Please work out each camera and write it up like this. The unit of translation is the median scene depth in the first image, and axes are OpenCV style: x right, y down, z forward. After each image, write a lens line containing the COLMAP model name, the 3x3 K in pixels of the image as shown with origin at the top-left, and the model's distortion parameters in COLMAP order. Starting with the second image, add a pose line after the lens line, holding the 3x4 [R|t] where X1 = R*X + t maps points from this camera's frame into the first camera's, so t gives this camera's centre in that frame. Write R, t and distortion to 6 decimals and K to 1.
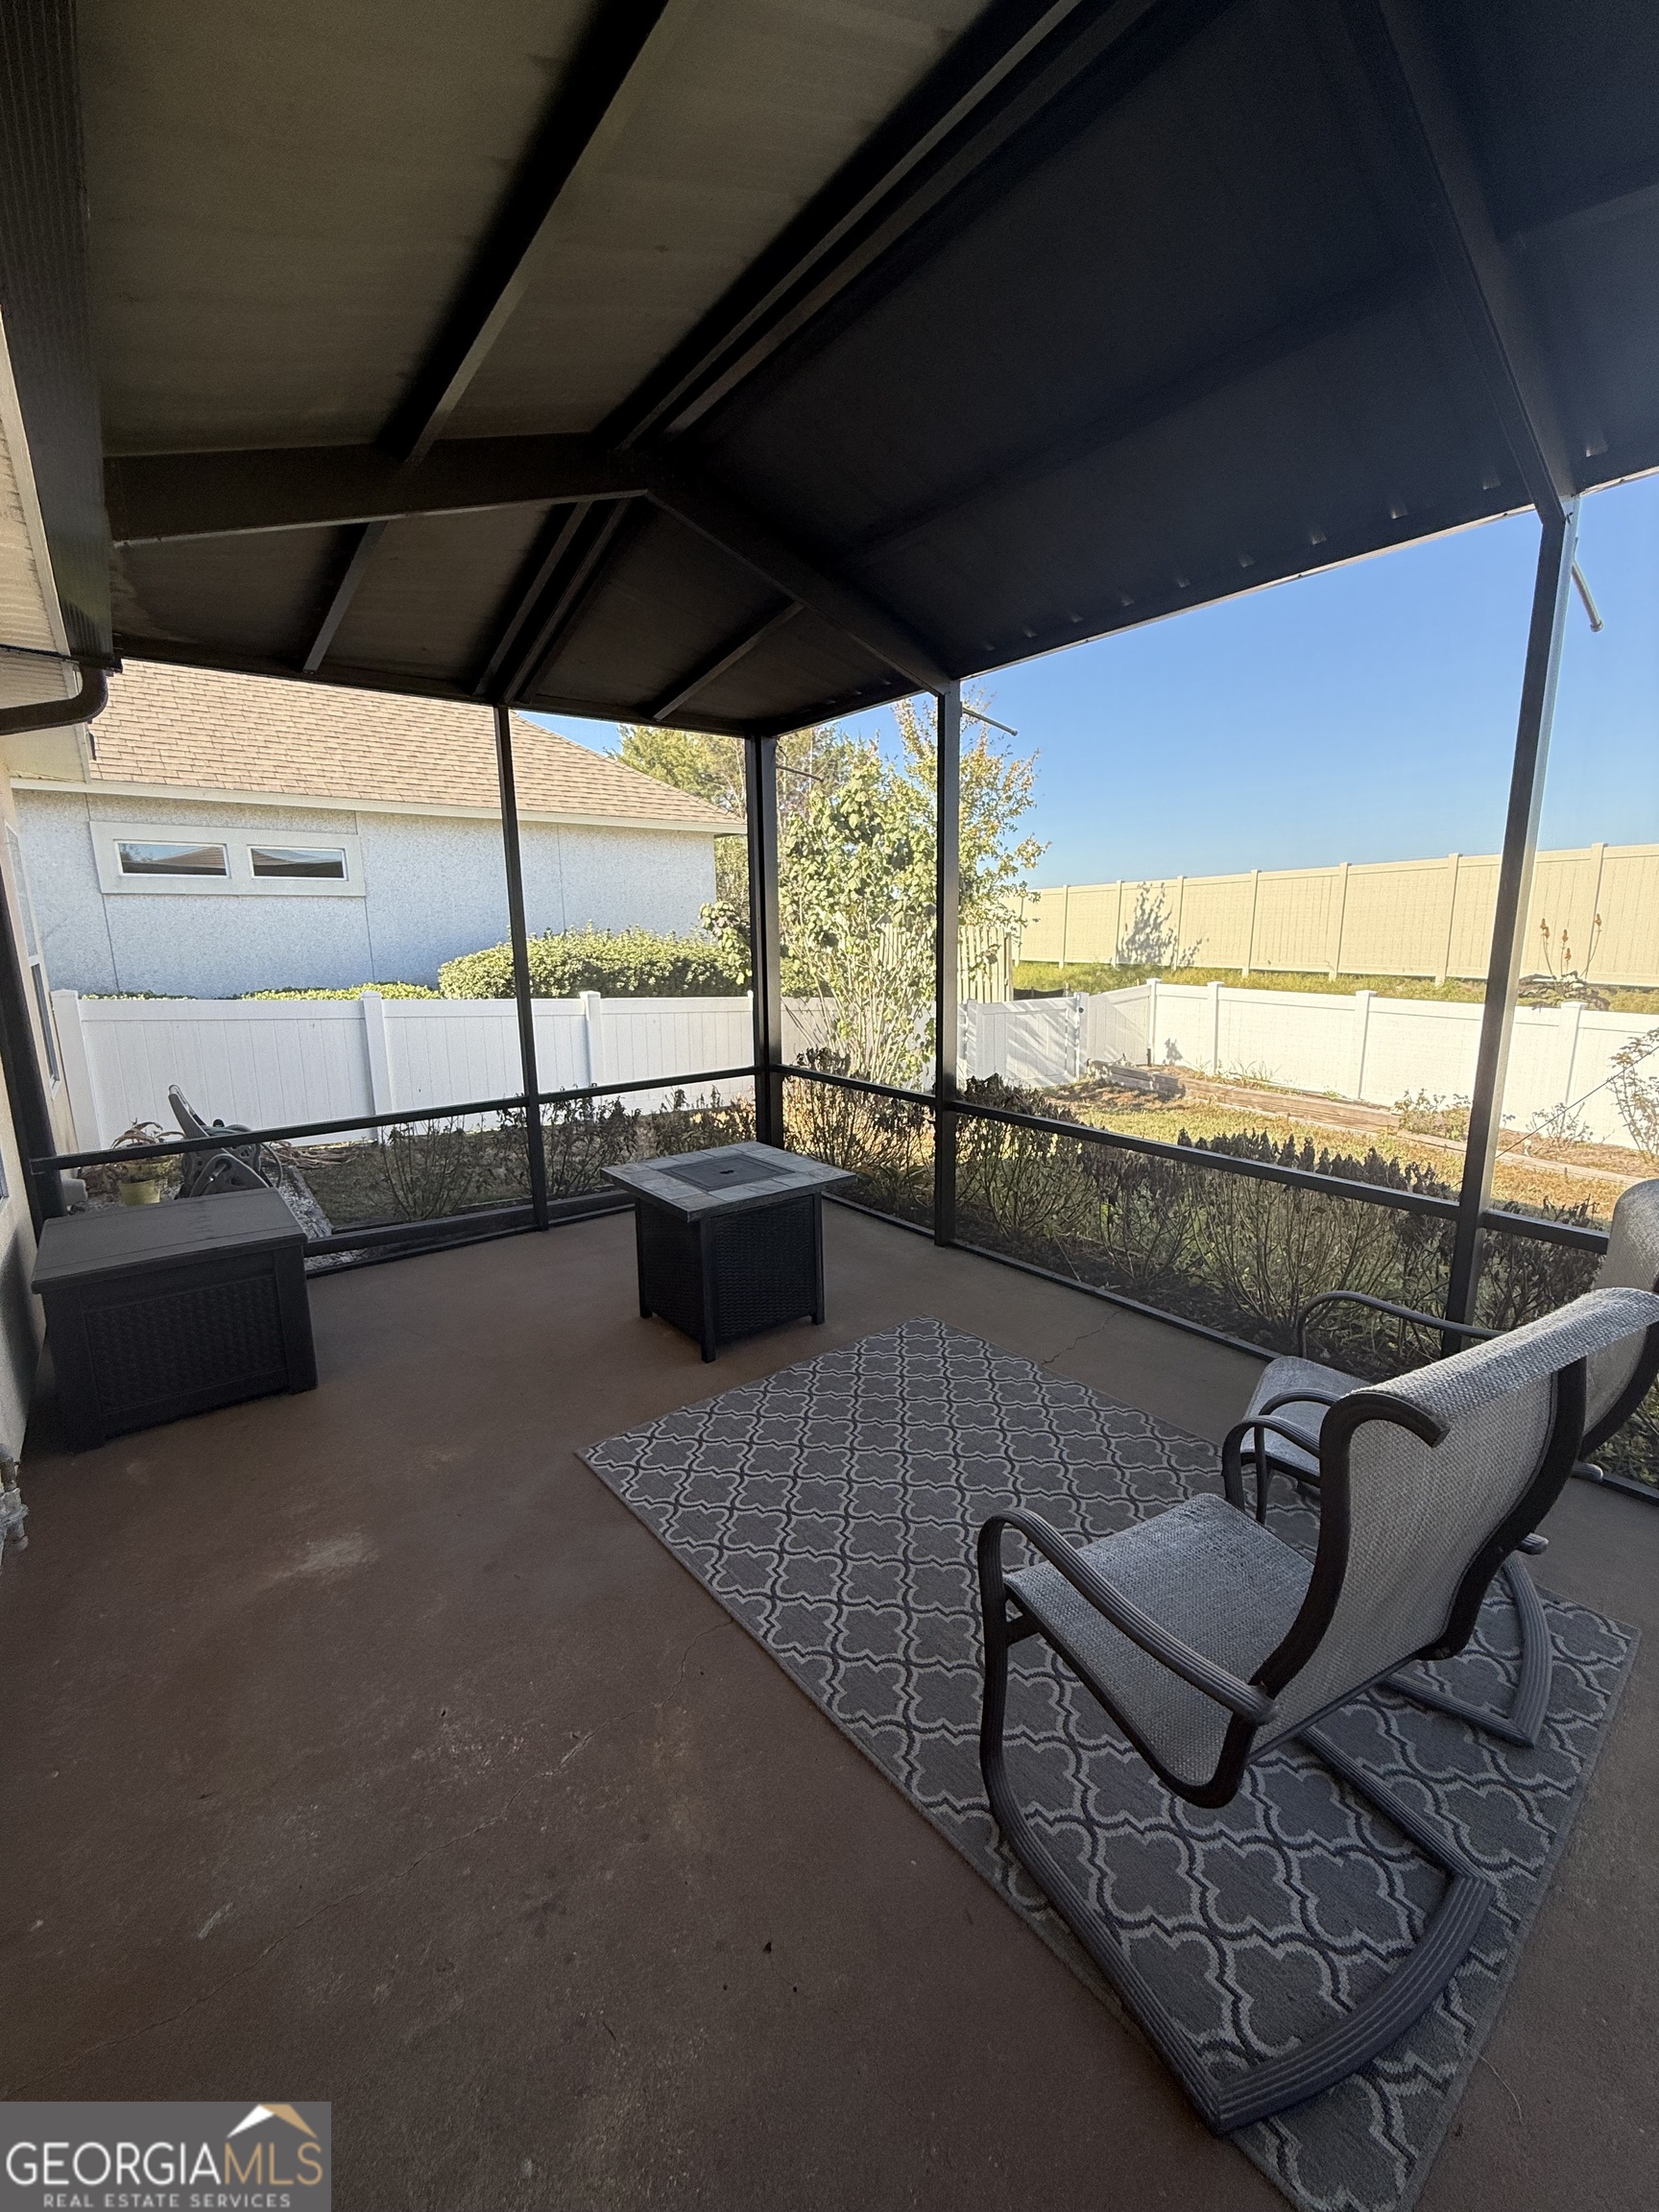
lens RADIAL K [[883.4, 0, 834.5], [0, 883.4, 1102.0], [0, 0, 1]] dist [-0.001234, 0.000409]
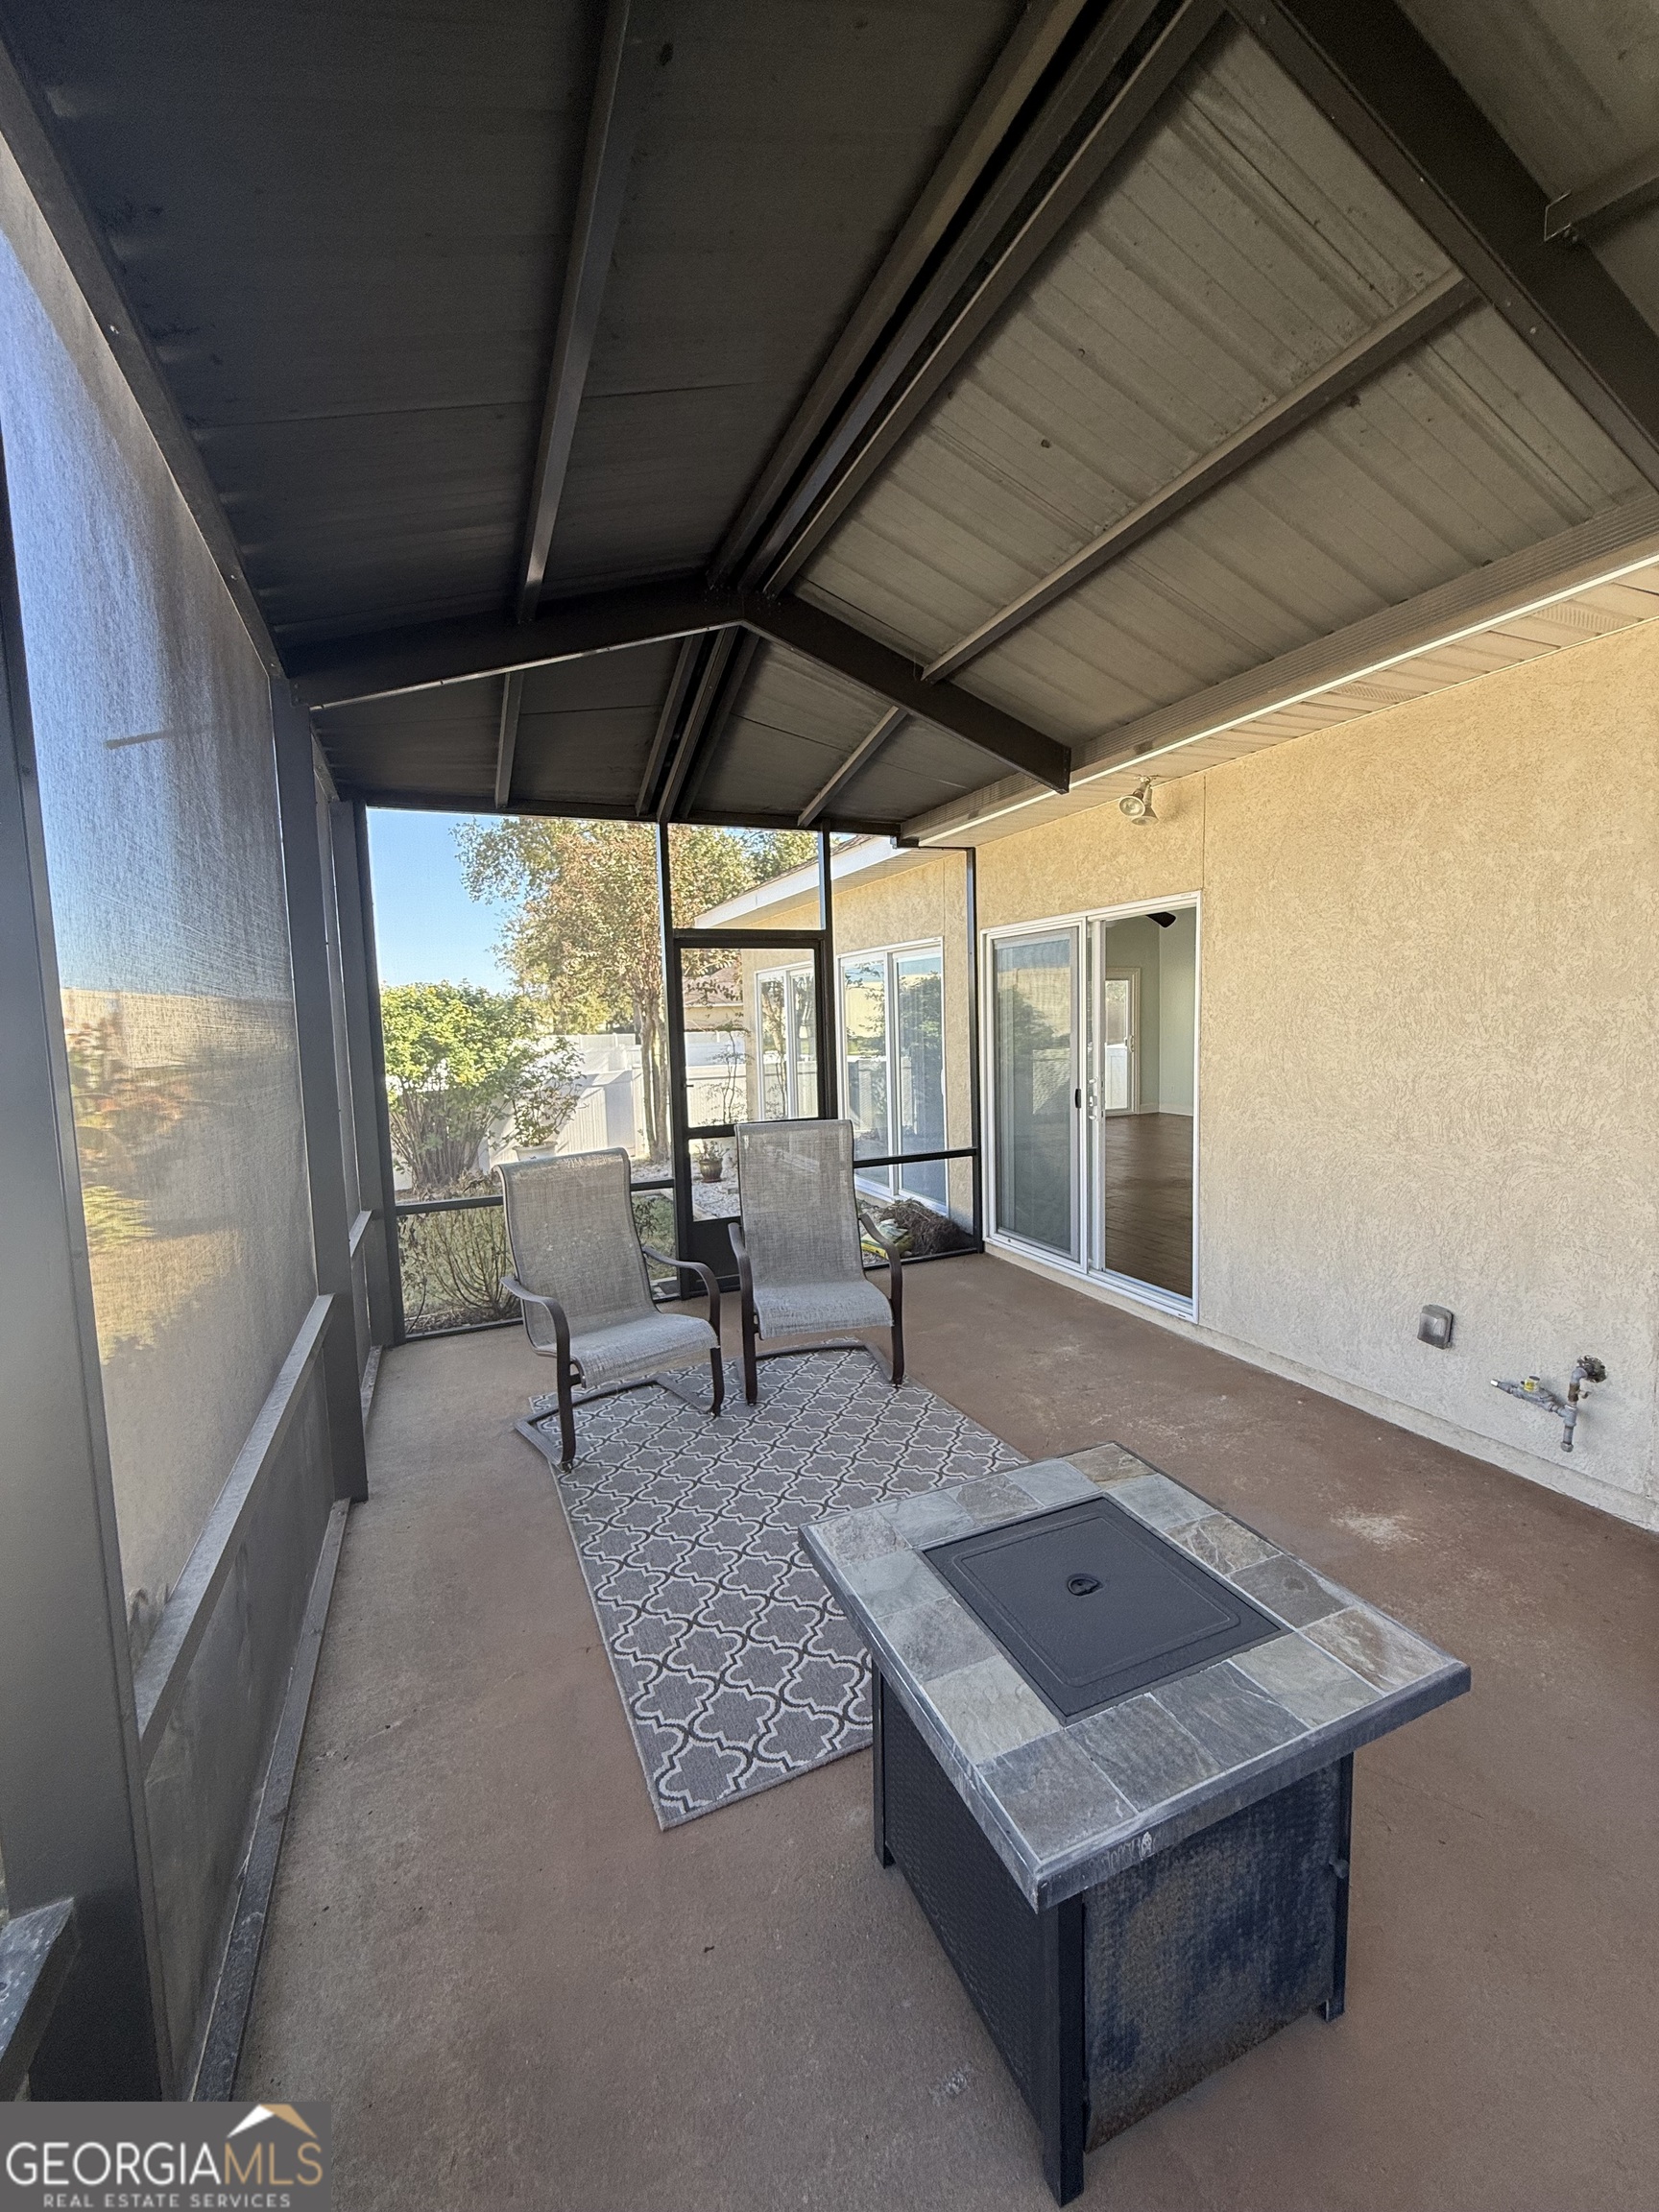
lens RADIAL K [[883.4, 0, 834.5], [0, 883.4, 1102.0], [0, 0, 1]] dist [-0.001234, 0.000409]
pose [[-0.966824, 0.020002, 0.254661, -0.130480], [0.092775, 0.956349, 0.277108, -0.287953], [-0.238002, 0.291540, -0.926477, 1.464867]]
